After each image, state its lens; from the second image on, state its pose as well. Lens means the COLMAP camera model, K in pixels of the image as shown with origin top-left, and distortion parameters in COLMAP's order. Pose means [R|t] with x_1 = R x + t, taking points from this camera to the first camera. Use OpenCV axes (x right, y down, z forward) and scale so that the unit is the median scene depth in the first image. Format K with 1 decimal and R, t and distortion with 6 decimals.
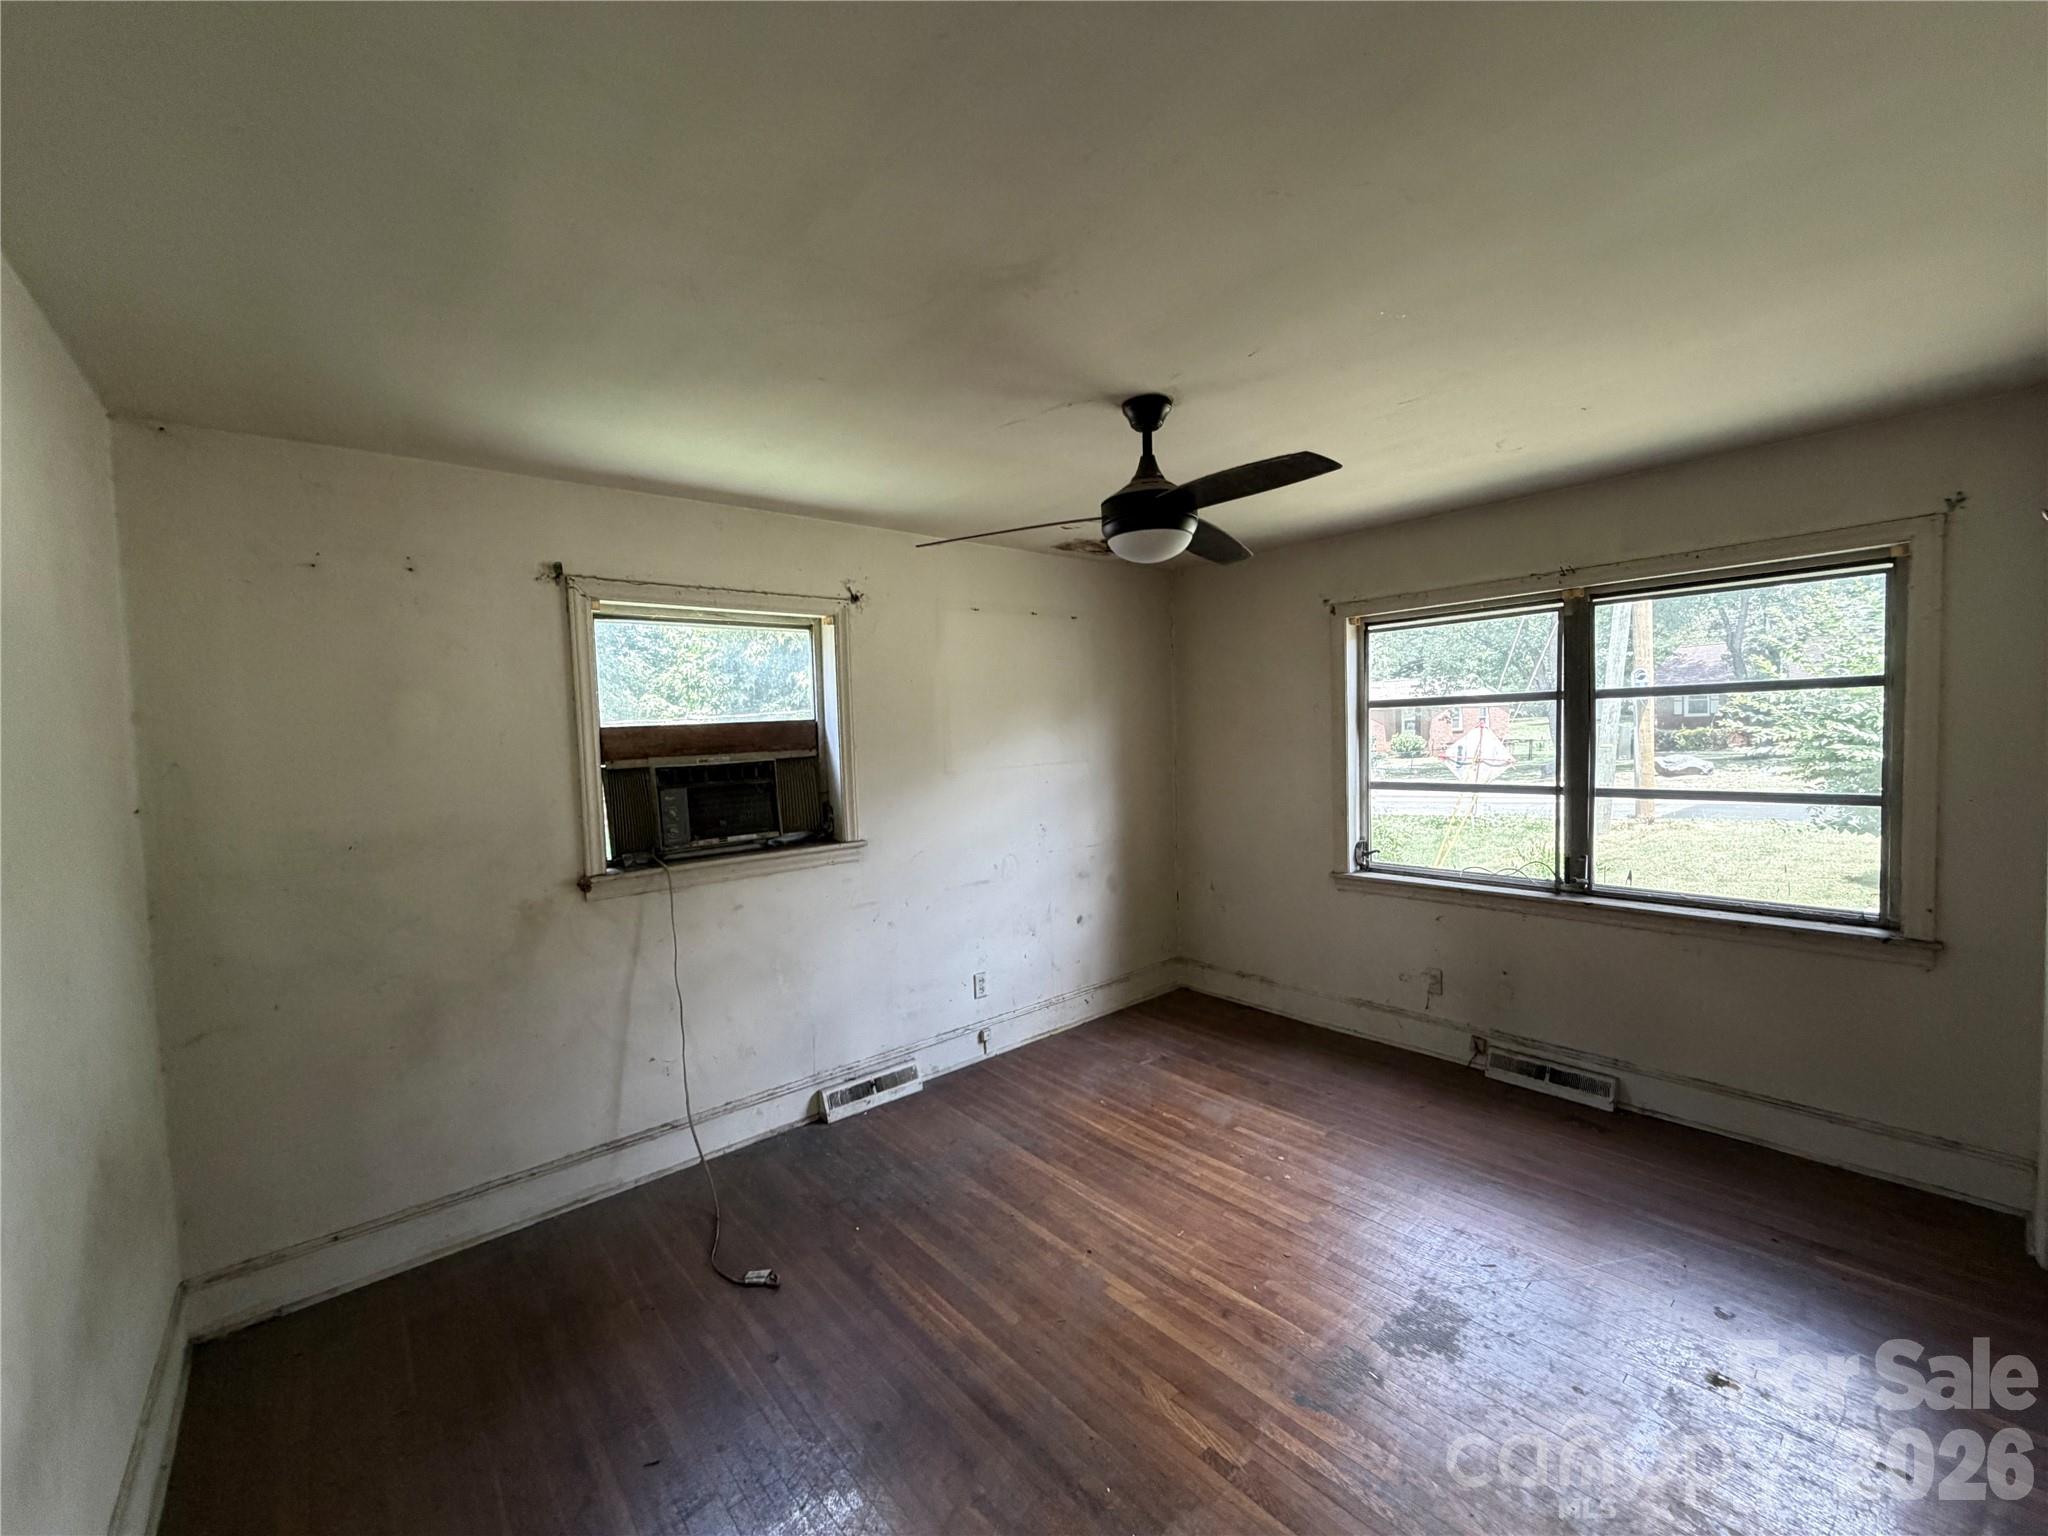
lens RADIAL K [[819.5, 0, 1004.2], [0, 819.5, 762.8], [0, 0, 1]] dist [0.002228, 0.000541]
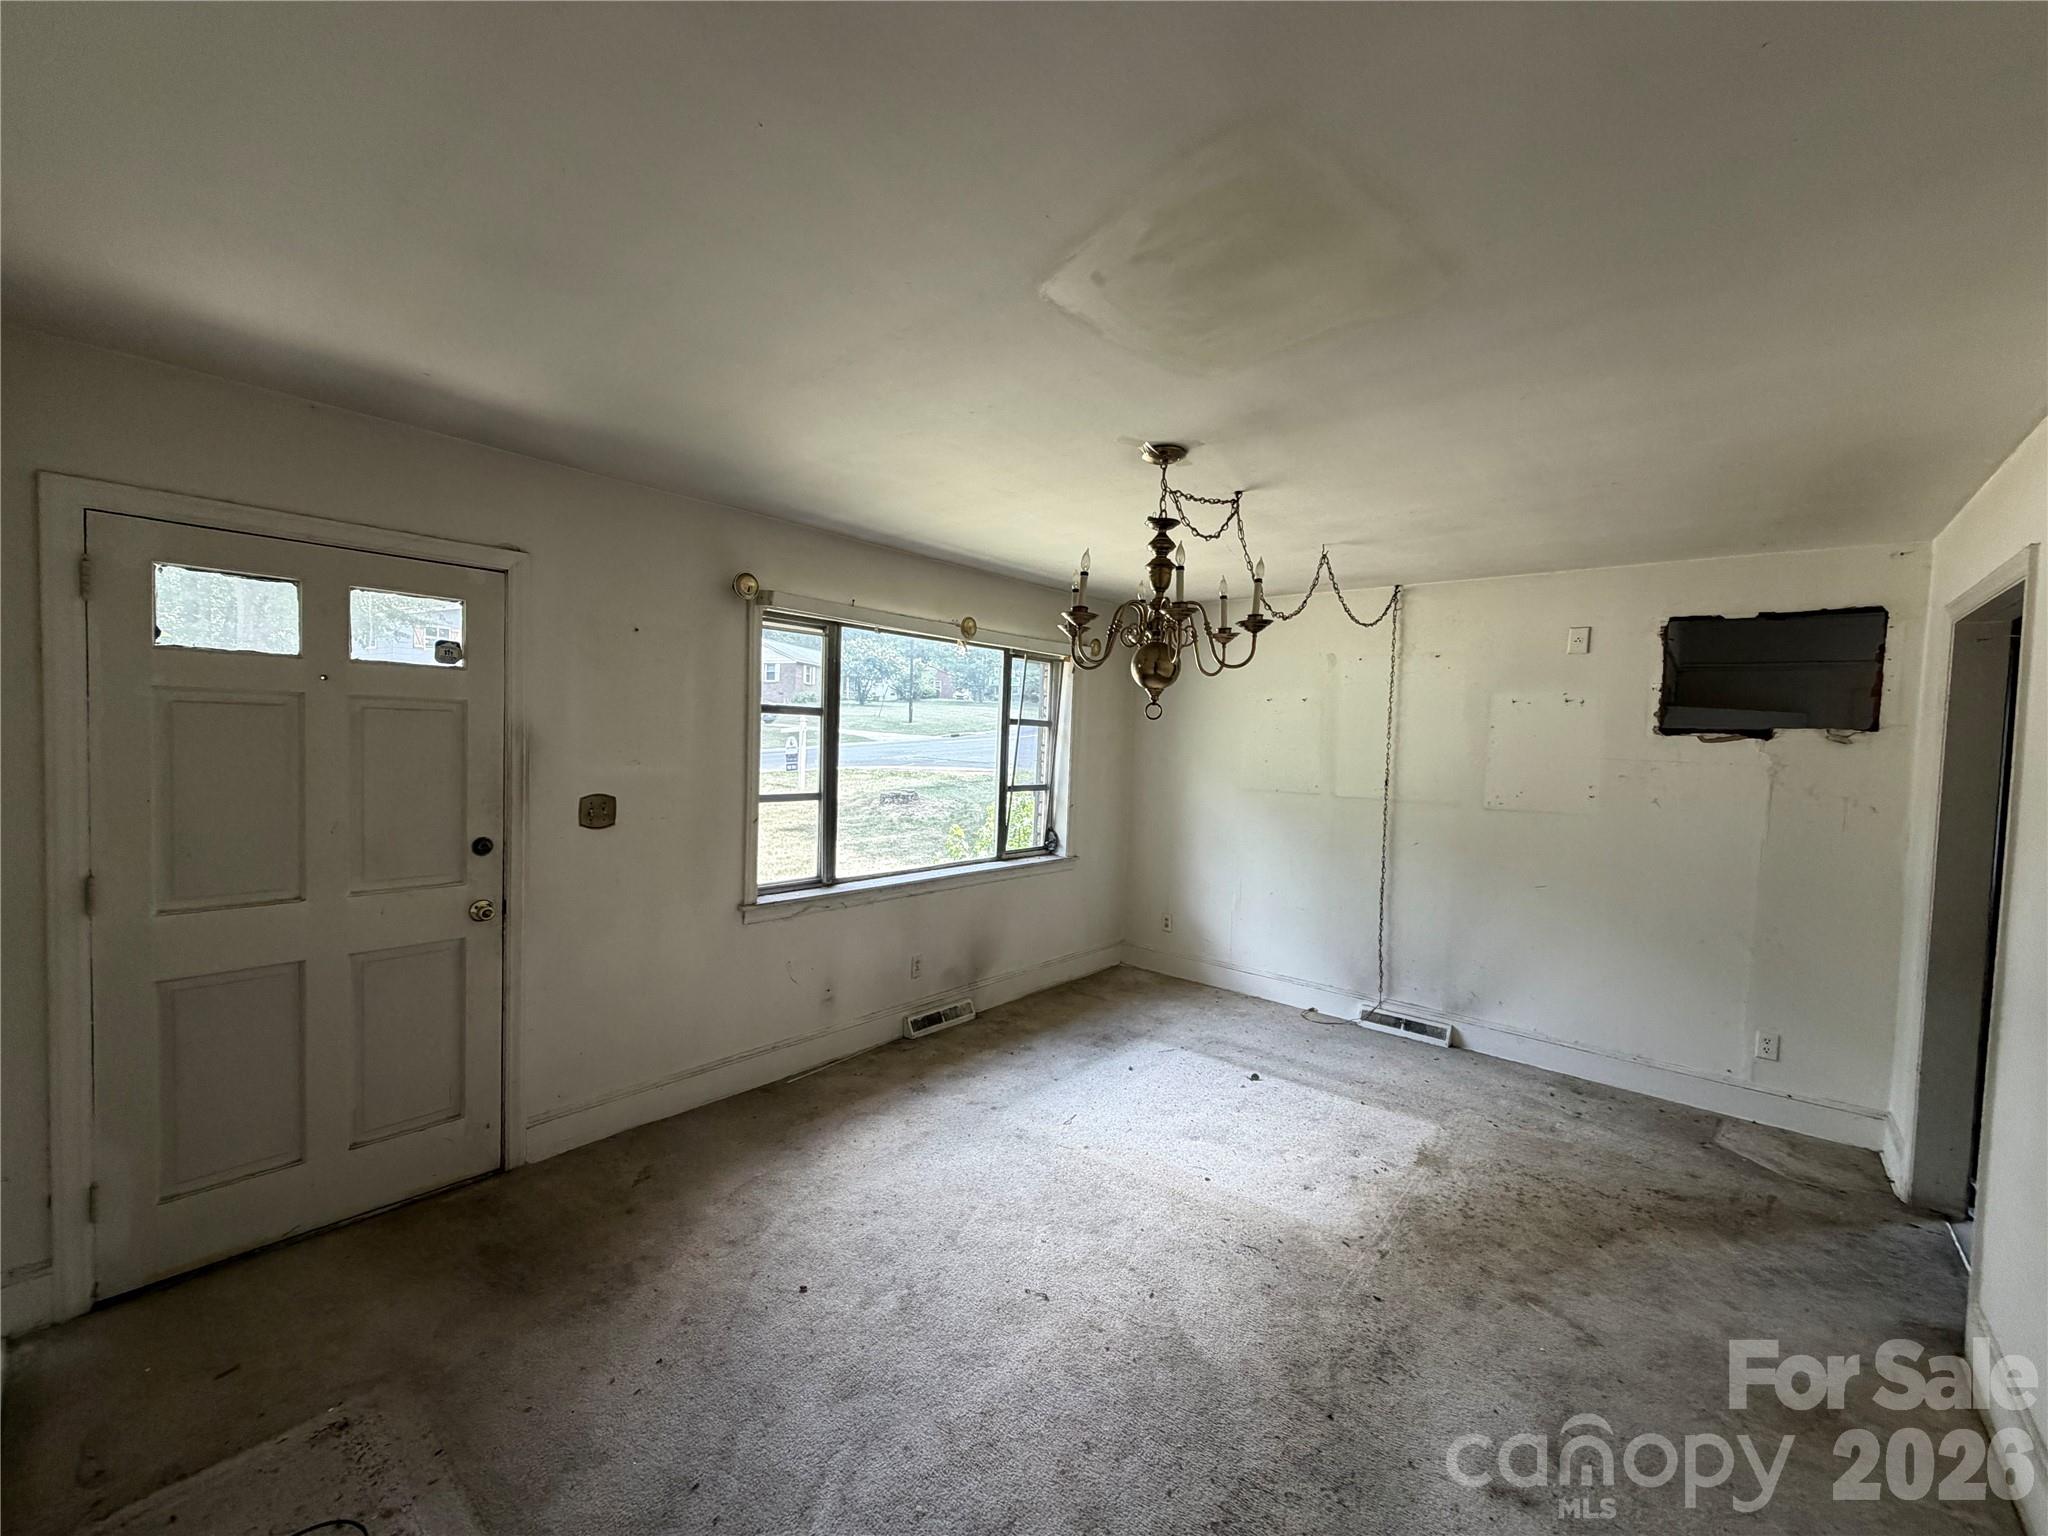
lens RADIAL K [[819.5, 0, 1015.1], [0, 819.5, 770.5], [0, 0, 1]] dist [0.002228, 0.000541]
pose [[0.980679, 0.055112, 0.187700, -0.223658], [-0.054989, 0.998470, -0.005864, 0.017326], [-0.187736, -0.004570, 0.982209, -0.176961]]
